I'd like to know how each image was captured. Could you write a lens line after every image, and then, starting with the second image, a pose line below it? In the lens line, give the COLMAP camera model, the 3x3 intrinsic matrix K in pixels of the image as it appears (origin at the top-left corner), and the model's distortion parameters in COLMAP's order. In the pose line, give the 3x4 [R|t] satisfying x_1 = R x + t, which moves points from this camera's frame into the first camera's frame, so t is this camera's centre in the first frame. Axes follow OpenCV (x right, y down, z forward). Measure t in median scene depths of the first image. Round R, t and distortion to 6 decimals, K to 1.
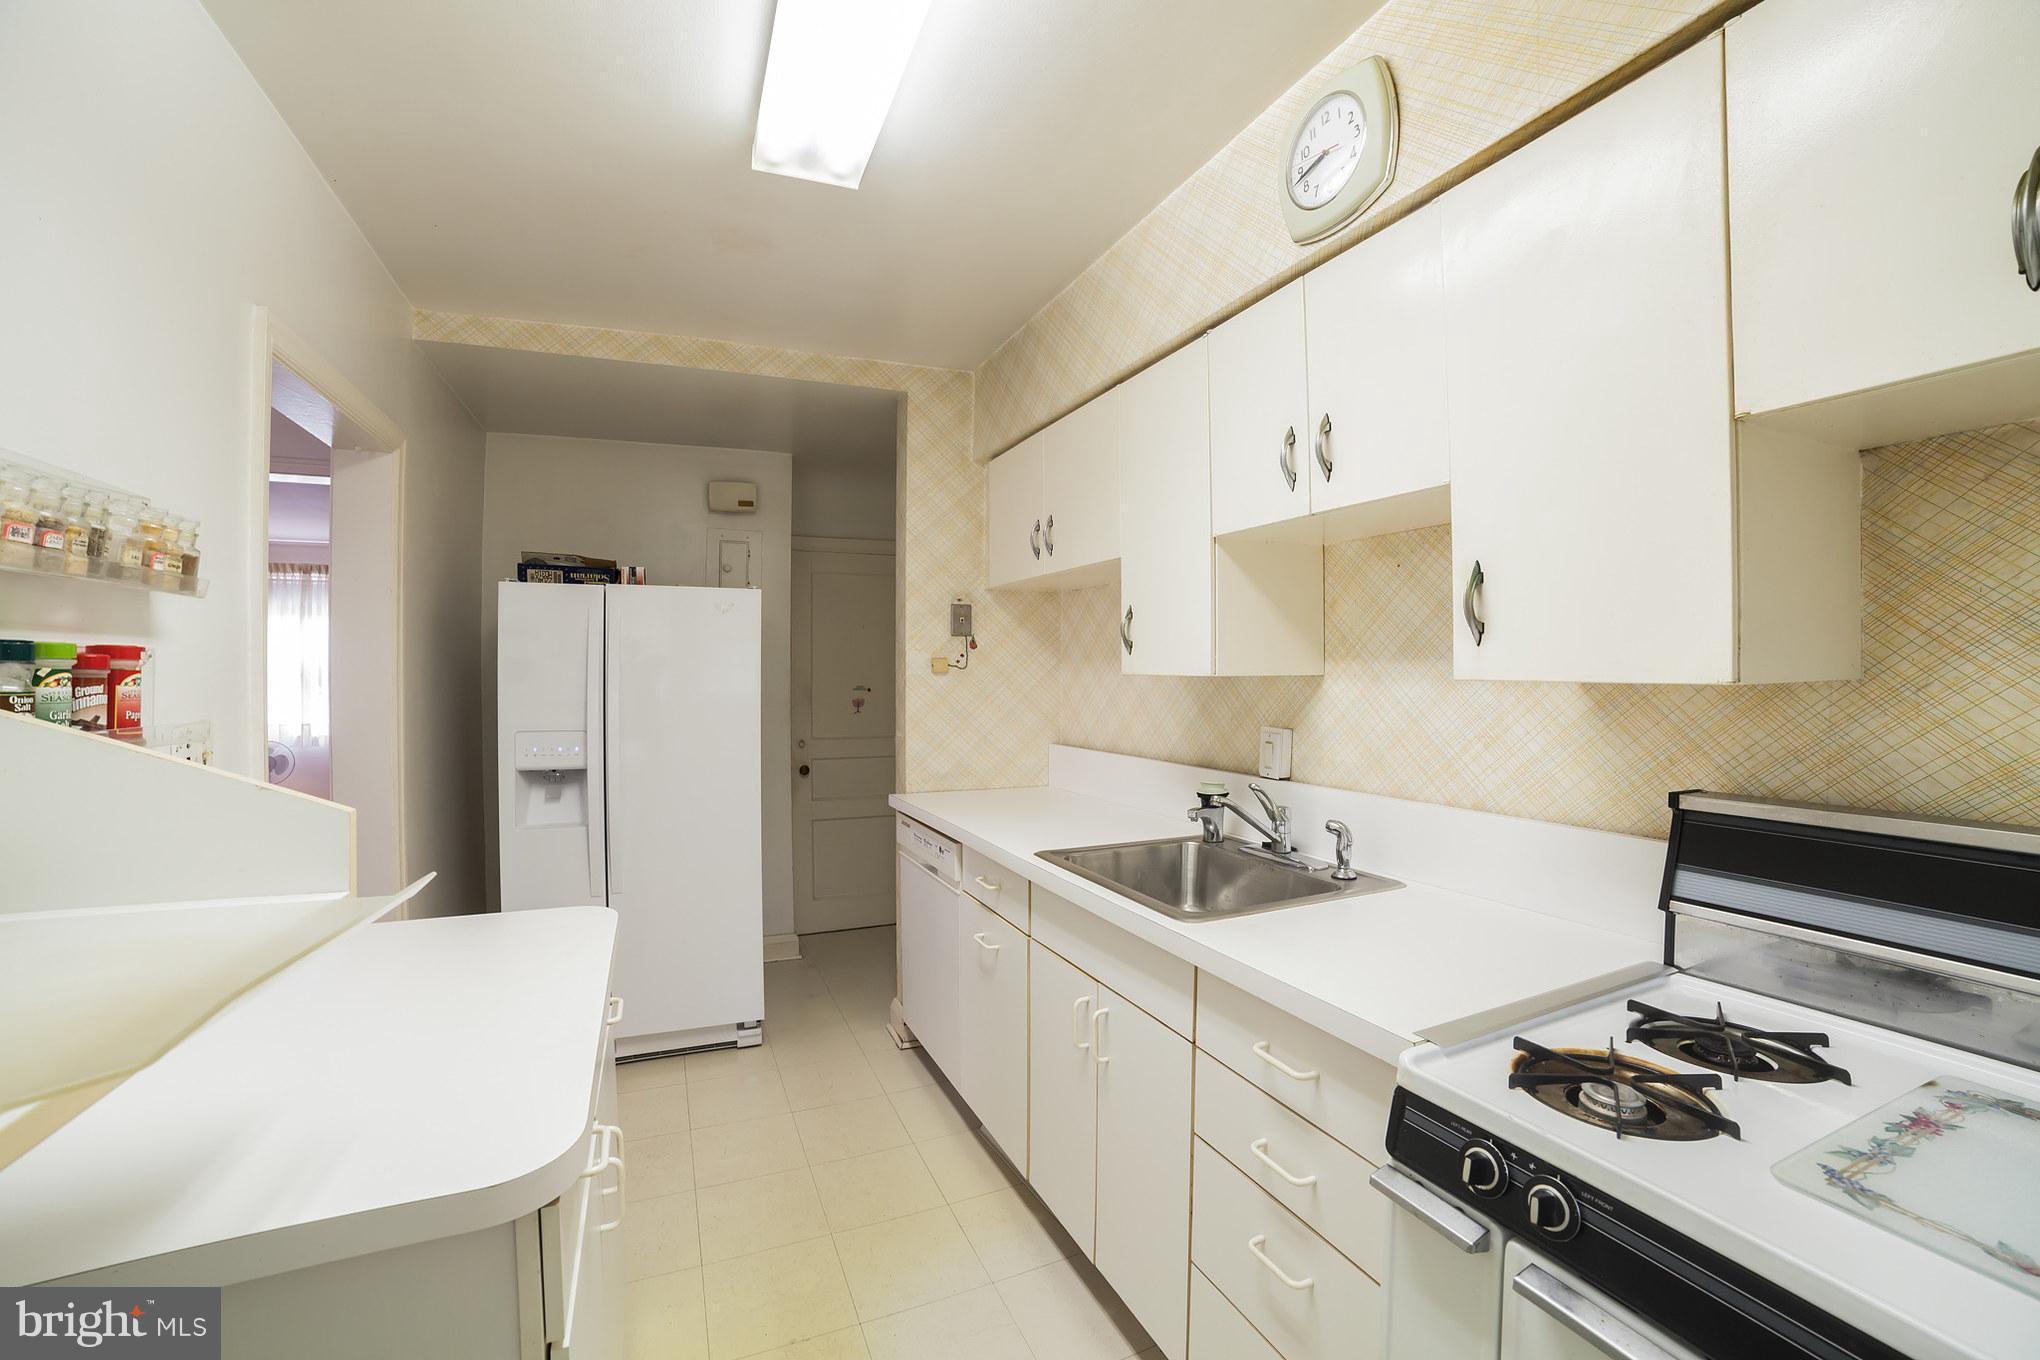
lens RADIAL K [[843.7, 0, 1015.5], [0, 843.7, 666.1], [0, 0, 1]] dist [-0.101702, 0.033427]
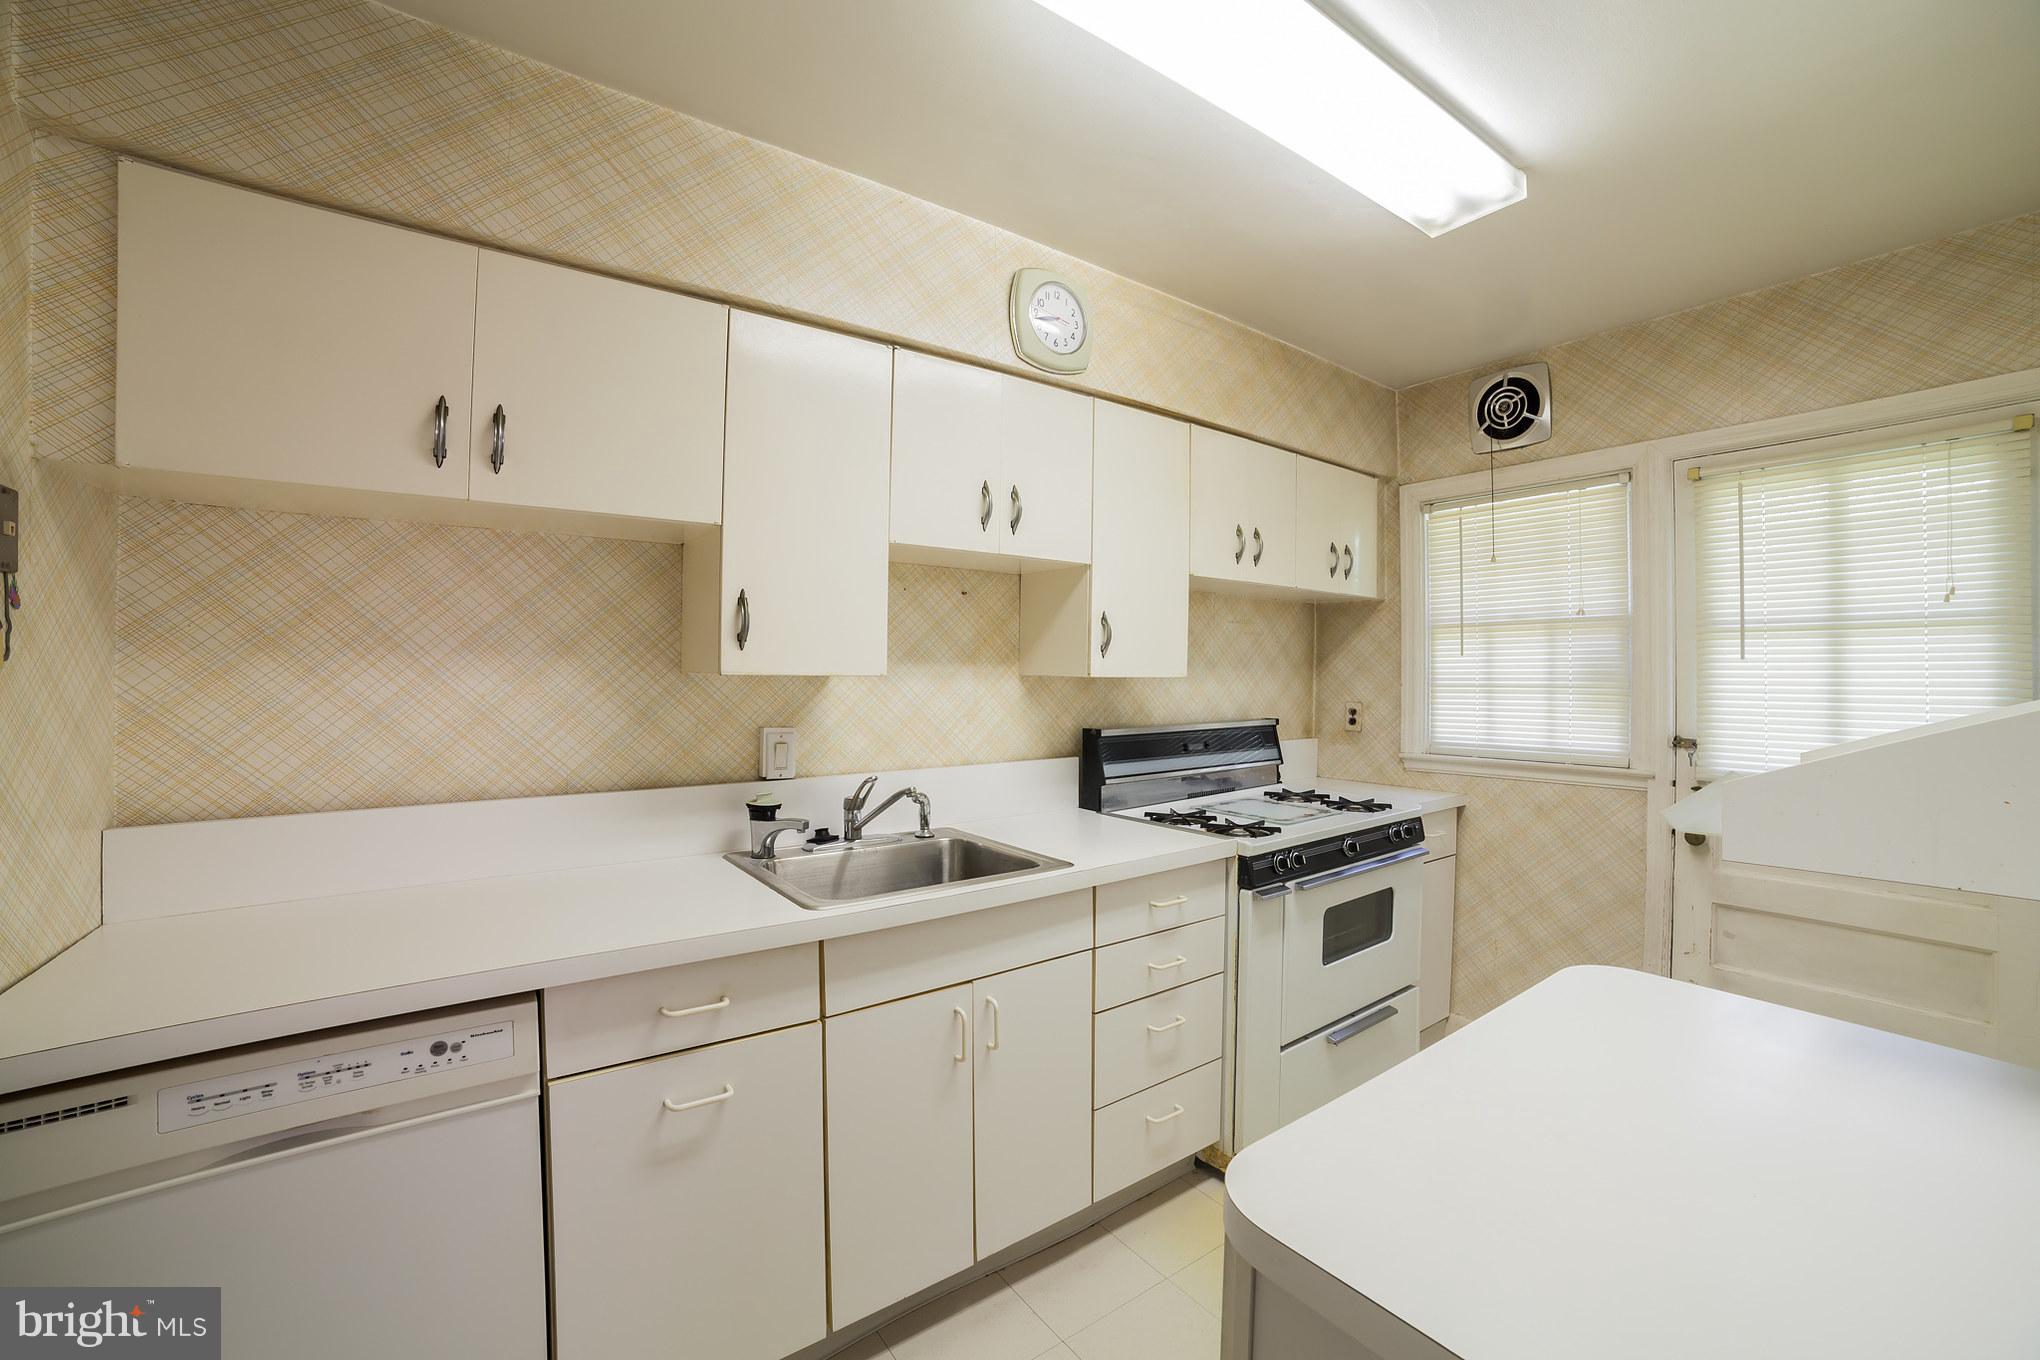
lens RADIAL K [[843.7, 0, 1015.5], [0, 843.7, 666.1], [0, 0, 1]] dist [-0.101702, 0.033427]
pose [[-0.220761, 0.011089, 0.975265, -0.821978], [-0.006725, 0.999894, -0.012892, 0.013203], [-0.975305, -0.009404, -0.220663, 1.078491]]
